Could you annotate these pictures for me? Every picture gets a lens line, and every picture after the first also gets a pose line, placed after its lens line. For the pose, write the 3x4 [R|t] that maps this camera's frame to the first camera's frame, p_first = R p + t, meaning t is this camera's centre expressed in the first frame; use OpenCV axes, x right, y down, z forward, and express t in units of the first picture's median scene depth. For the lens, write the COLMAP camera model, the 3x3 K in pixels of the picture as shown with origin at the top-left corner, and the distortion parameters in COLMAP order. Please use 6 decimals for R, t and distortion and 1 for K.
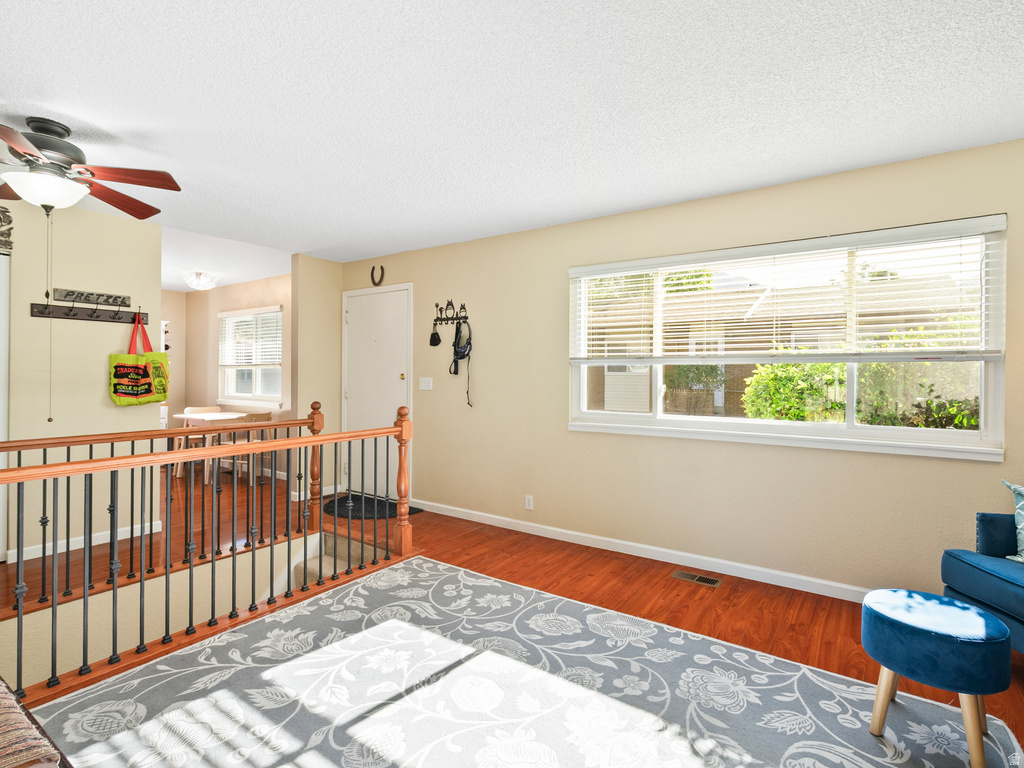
lens RADIAL K [[522.0, 0, 510.0], [0, 522.0, 370.0], [0, 0, 1]] dist [-0.016239, 0.003629]
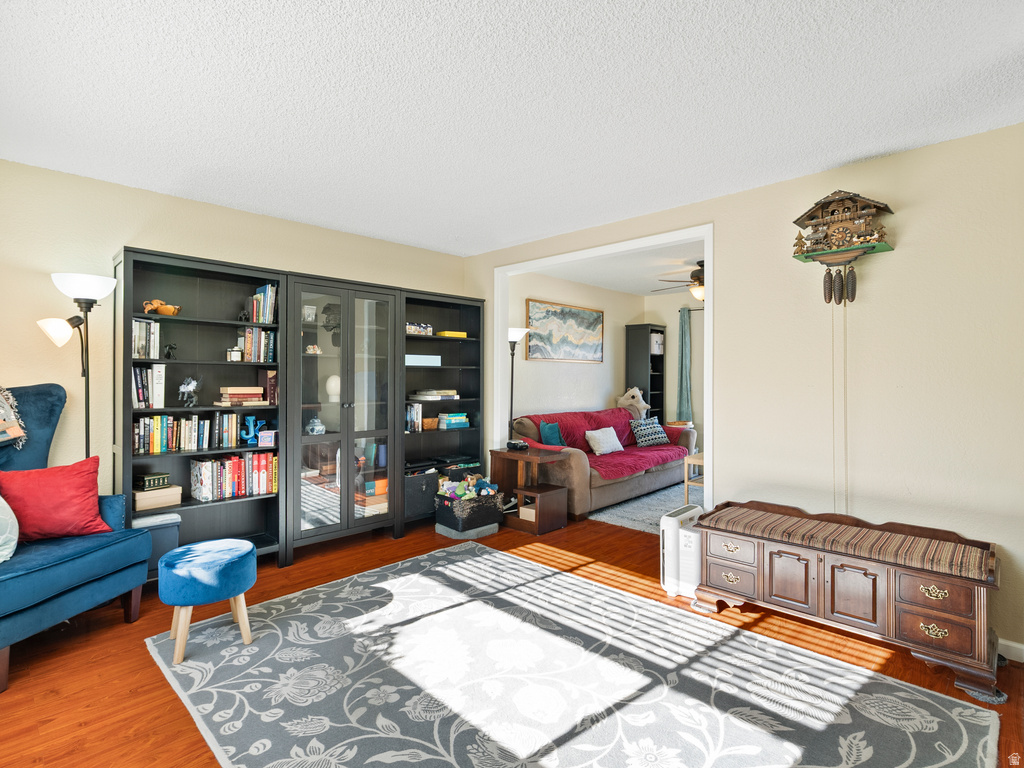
lens RADIAL K [[522.0, 0, 511.6], [0, 522.0, 379.7], [0, 0, 1]] dist [-0.016239, 0.003629]
pose [[-0.986637, -0.011258, 0.162545, -0.117205], [-0.012148, 0.999916, -0.004487, 0.008153], [-0.162481, -0.006402, -0.986691, 1.434144]]
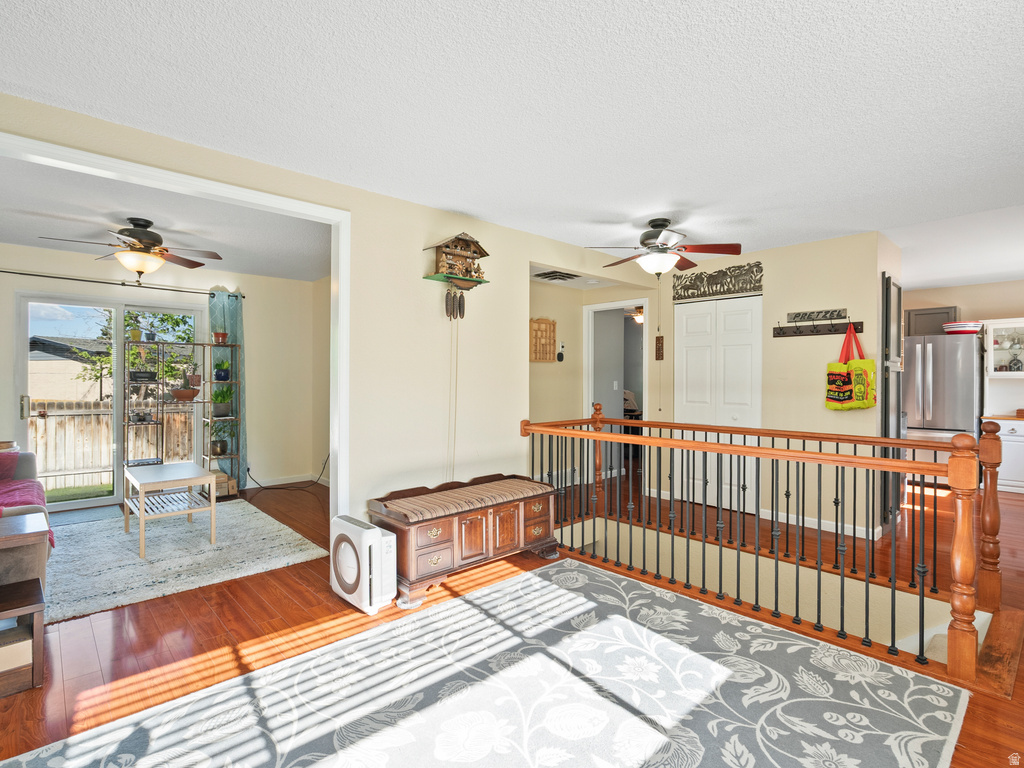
lens RADIAL K [[522.0, 0, 522.0], [0, 522.0, 376.6], [0, 0, 1]] dist [-0.016239, 0.003629]
pose [[-0.206059, -0.001719, -0.978538, 0.636420], [0.005441, 0.999981, -0.002903, -0.002656], [0.978524, -0.005922, -0.206046, 0.790522]]
